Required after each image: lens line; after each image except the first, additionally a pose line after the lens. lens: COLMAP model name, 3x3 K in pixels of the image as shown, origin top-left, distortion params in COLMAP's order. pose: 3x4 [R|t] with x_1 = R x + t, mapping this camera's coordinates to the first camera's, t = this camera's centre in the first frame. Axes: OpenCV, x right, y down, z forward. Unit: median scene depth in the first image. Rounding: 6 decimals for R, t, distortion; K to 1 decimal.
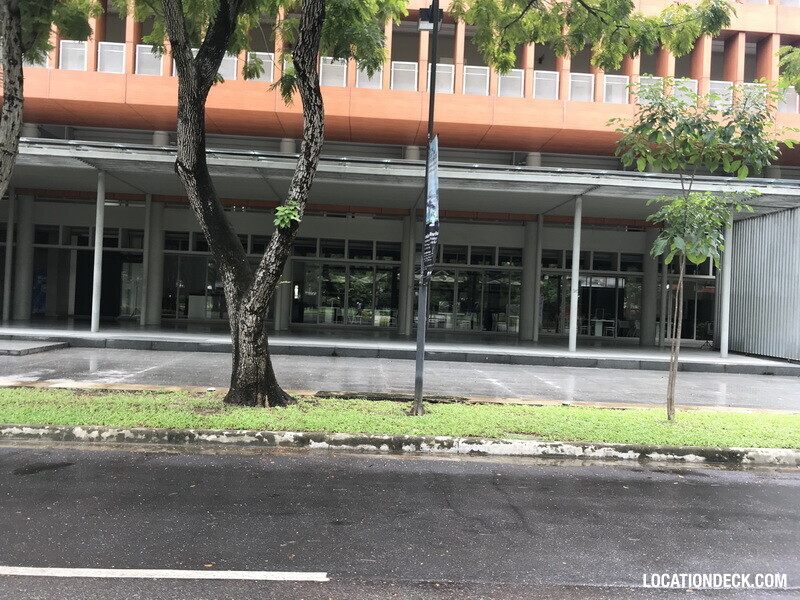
lens RADIAL K [[656.0, 0, 400.2], [0, 656.0, 309.8], [0, 0, 1]] dist [0.040922, -0.053191]
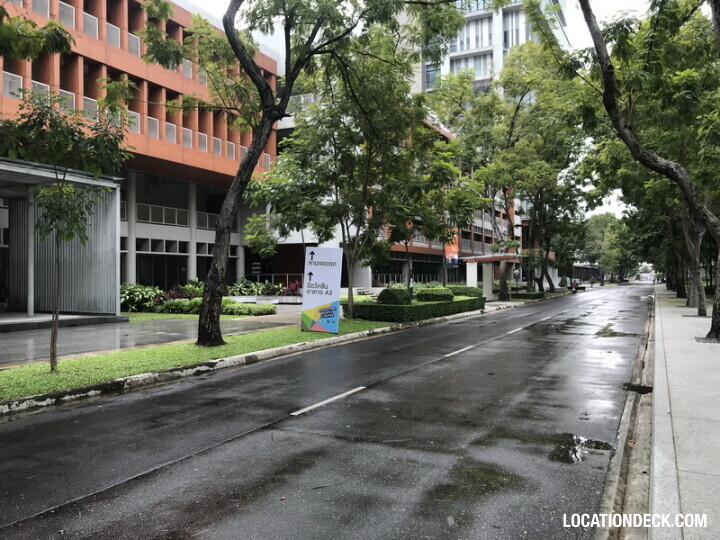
lens RADIAL K [[590.4, 0, 360.9], [0, 590.4, 266.1], [0, 0, 1]] dist [0.040922, -0.053191]
pose [[0.496103, -0.033526, 0.867616, -0.293044], [0.043205, 0.998970, 0.013897, -0.014479], [-0.867188, 0.030590, 0.497040, -0.029457]]
